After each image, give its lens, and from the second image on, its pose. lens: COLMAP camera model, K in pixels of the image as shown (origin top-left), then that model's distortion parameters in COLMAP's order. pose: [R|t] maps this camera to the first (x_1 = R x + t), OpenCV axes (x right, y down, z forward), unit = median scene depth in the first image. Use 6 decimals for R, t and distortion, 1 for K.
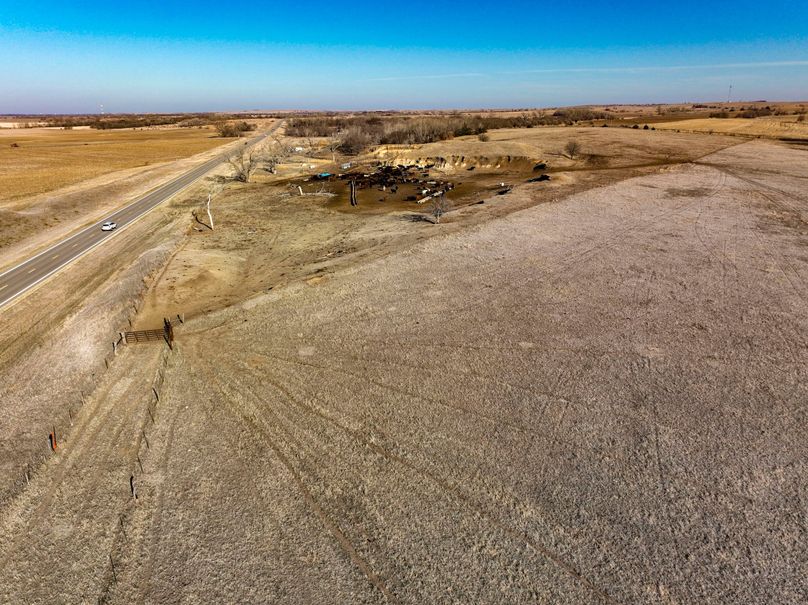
lens RADIAL K [[569.6, 0, 404.0], [0, 569.6, 302.5], [0, 0, 1]] dist [-0.000254, 0.016034]
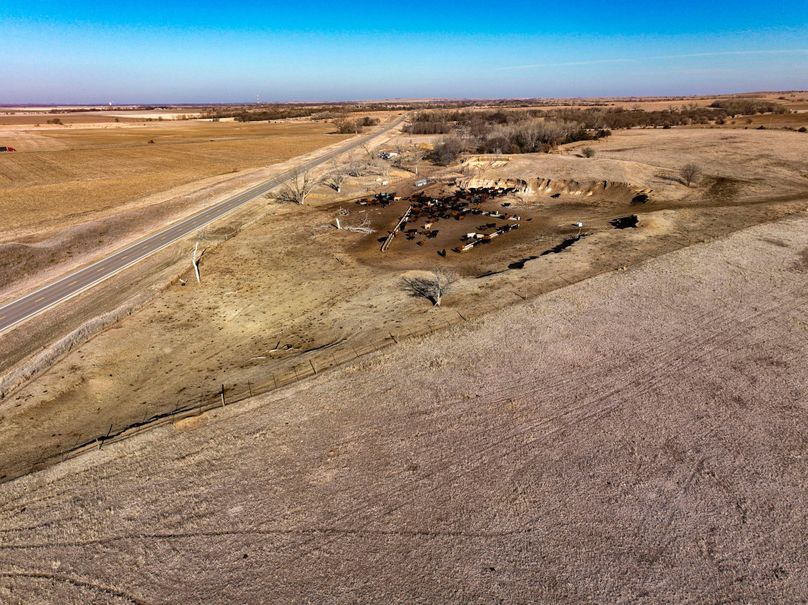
lens RADIAL K [[569.6, 0, 404.0], [0, 569.6, 302.5], [0, 0, 1]] dist [-0.000254, 0.016034]
pose [[0.972736, 0.075748, -0.219195, 0.092810], [-0.071421, 0.997064, 0.027611, -0.081773], [0.220643, -0.011203, 0.975290, 0.124301]]
